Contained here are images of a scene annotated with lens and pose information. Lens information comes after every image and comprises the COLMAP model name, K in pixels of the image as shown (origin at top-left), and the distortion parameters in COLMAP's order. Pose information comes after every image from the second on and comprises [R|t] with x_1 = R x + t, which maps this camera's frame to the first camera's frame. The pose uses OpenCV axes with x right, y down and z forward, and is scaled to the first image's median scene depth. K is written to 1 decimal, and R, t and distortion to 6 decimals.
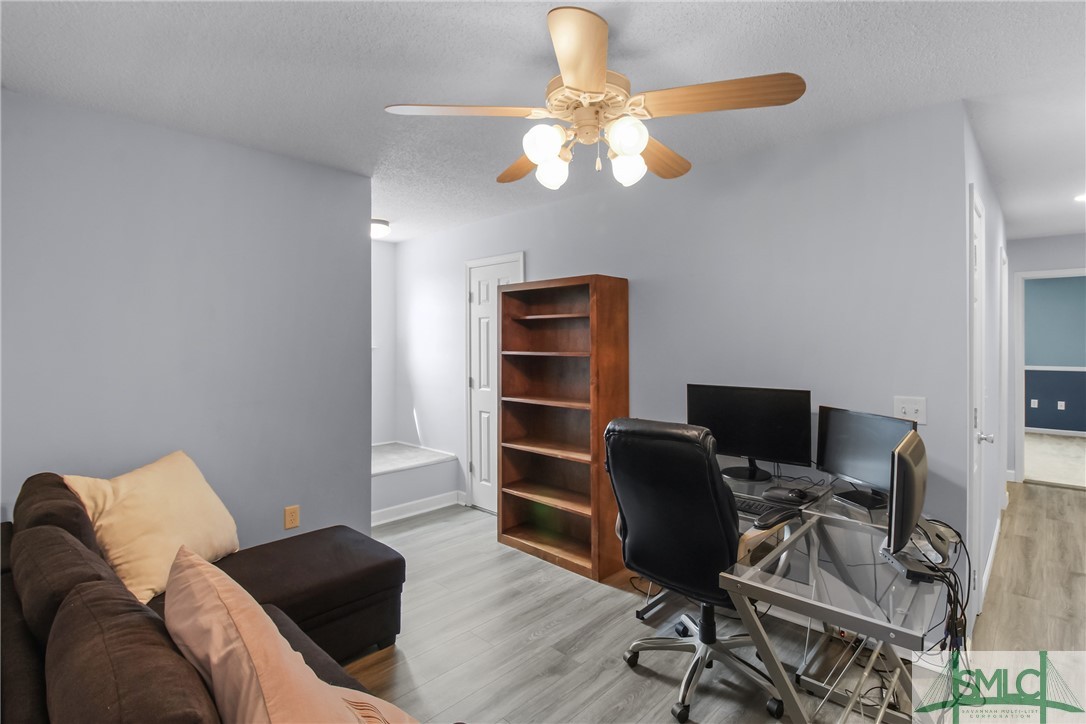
lens RADIAL K [[511.2, 0, 538.5], [0, 511.2, 359.8], [0, 0, 1]] dist [0.004371, -0.000664]
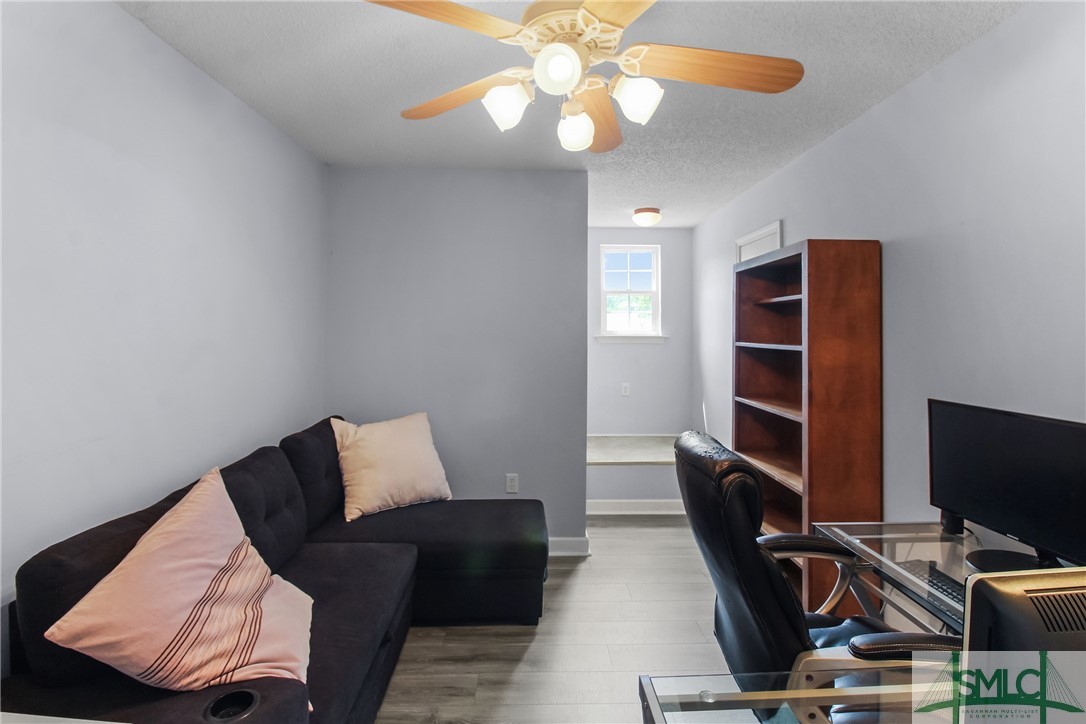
lens RADIAL K [[511.2, 0, 530.0], [0, 511.2, 341.8], [0, 0, 1]] dist [0.004371, -0.000664]
pose [[0.728582, 0.018526, -0.684708, 0.304776], [-0.028837, 0.999578, -0.003639, -0.005296], [0.684352, 0.022396, 0.728808, 0.179383]]
